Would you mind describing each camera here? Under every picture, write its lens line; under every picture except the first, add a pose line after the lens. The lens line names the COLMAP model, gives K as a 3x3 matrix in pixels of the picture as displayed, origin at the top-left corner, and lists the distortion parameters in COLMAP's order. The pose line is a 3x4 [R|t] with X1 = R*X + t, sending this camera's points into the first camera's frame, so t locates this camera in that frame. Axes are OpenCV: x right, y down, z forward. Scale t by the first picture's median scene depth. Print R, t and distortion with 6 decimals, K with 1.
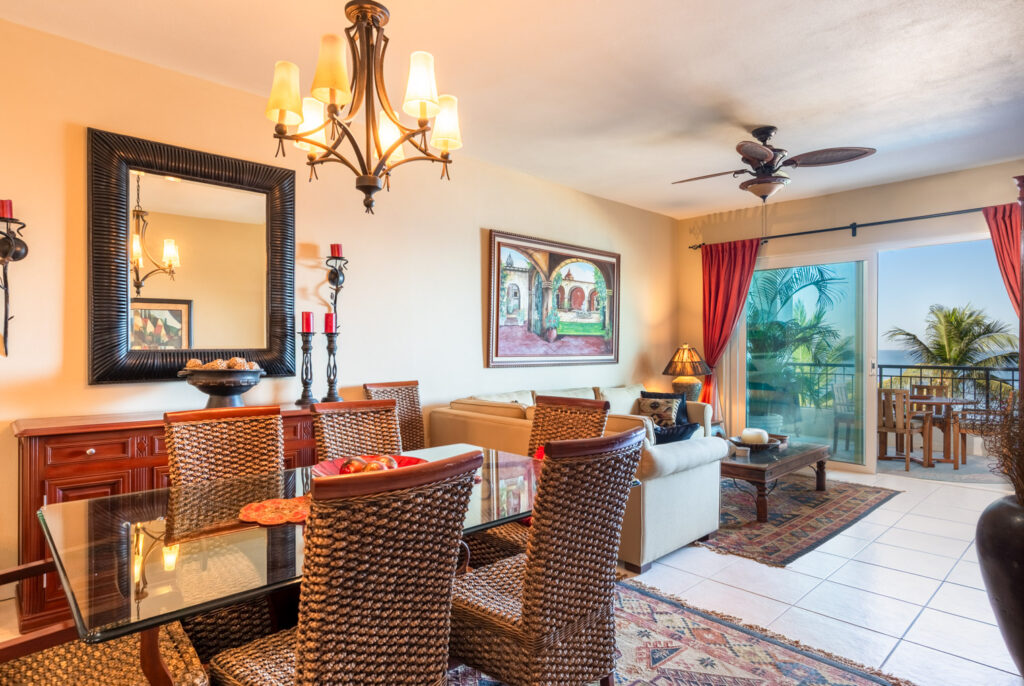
lens RADIAL K [[563.0, 0, 514.5], [0, 563.0, 349.3], [0, 0, 1]] dist [-0.005002, -0.000581]
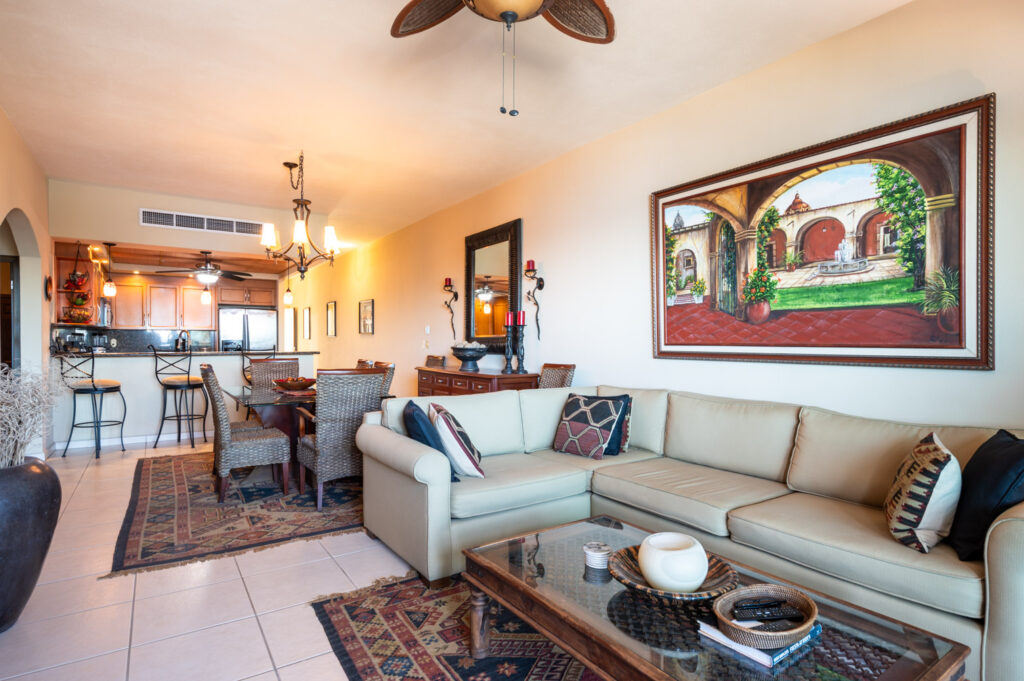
lens RADIAL K [[534.5, 0, 516.3], [0, 534.5, 342.8], [0, 0, 1]] dist [0.000018, -0.000388]
pose [[-0.161390, 0.002610, -0.986887, 0.637340], [-0.004883, 0.999982, 0.003443, 0.006973], [0.986879, 0.005374, -0.161375, 0.761001]]
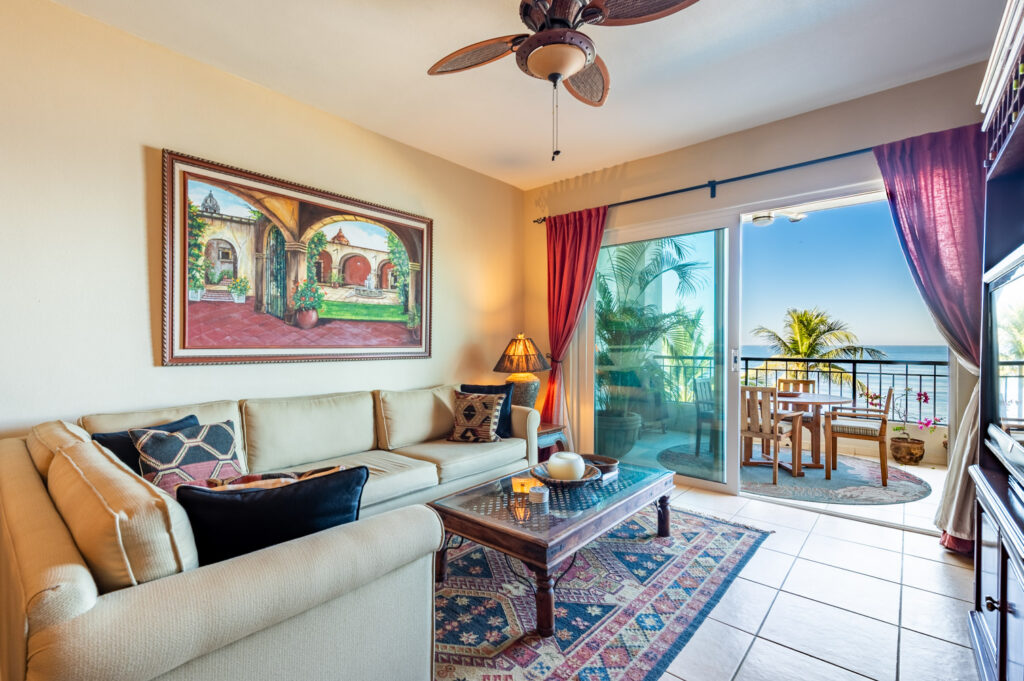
lens RADIAL K [[453.1, 0, 512.5], [0, 453.1, 346.8], [0, 0, 1]] dist [-0.003664, -0.000189]
pose [[0.995399, -0.001699, 0.095801, 0.247819], [0.001289, 0.999990, 0.004344, 0.007597], [-0.095807, -0.004201, 0.995391, 0.369957]]
